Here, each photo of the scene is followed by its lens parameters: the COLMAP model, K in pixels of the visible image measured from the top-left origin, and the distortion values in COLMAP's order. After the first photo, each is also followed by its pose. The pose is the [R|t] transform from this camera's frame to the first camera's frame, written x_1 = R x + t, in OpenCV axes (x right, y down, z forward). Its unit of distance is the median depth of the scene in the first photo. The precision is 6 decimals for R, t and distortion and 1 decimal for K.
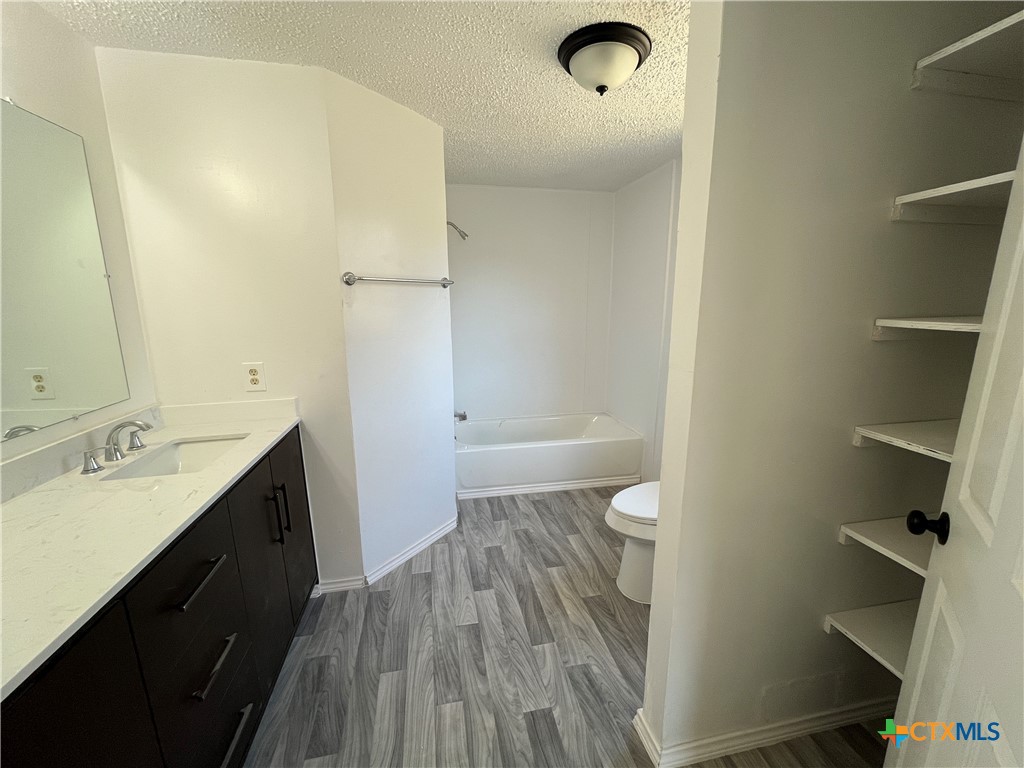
lens RADIAL K [[414.3, 0, 508.0], [0, 414.3, 384.8], [0, 0, 1]] dist [-0.002915, 0.000141]
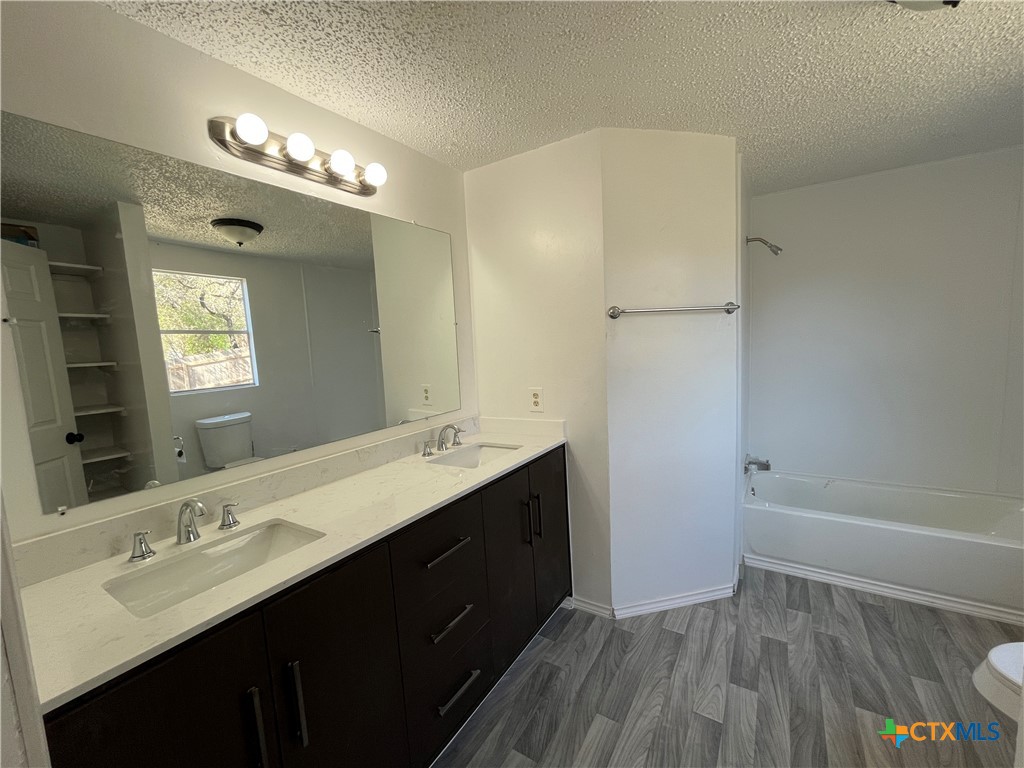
lens RADIAL K [[414.3, 0, 512.5], [0, 414.3, 384.9], [0, 0, 1]] dist [-0.002915, 0.000141]
pose [[0.722021, 0.042298, -0.690577, 0.141860], [-0.093554, 0.994931, -0.036874, -0.009501], [0.685517, 0.091230, 0.722318, 0.072466]]
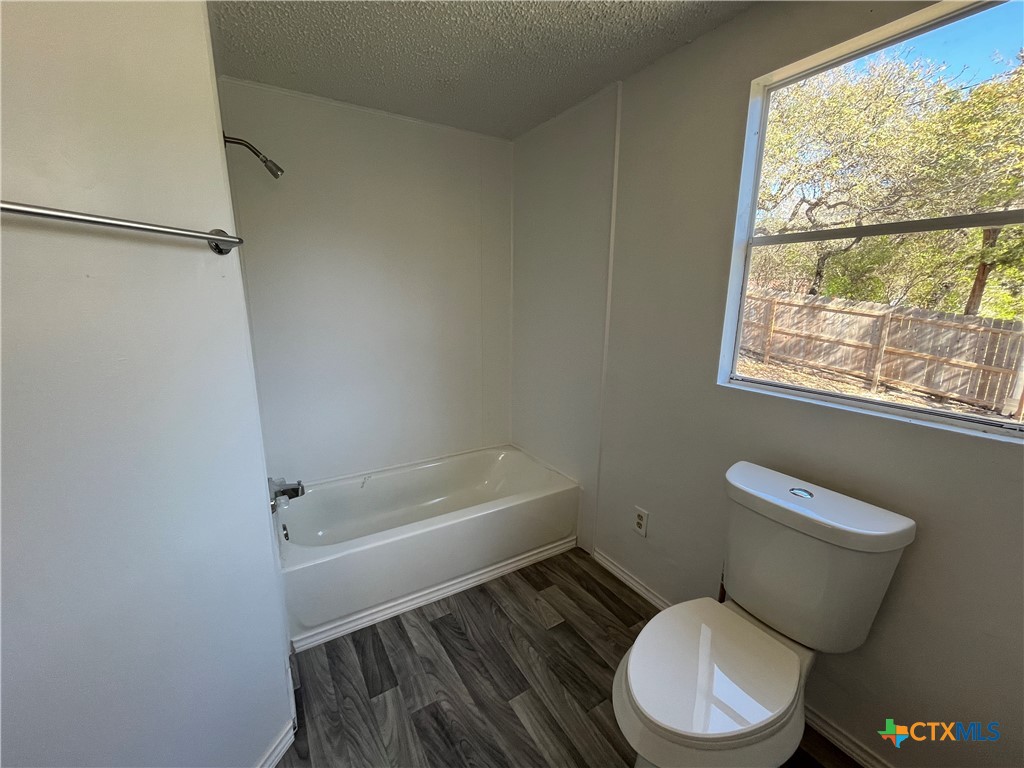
lens RADIAL K [[414.3, 0, 507.8], [0, 414.3, 381.9], [0, 0, 1]] dist [-0.002915, 0.000141]
pose [[0.936737, -0.062224, 0.344460, -0.034129], [0.061240, 0.998028, 0.013747, -0.099321], [-0.344636, 0.008217, 0.938700, 0.552590]]
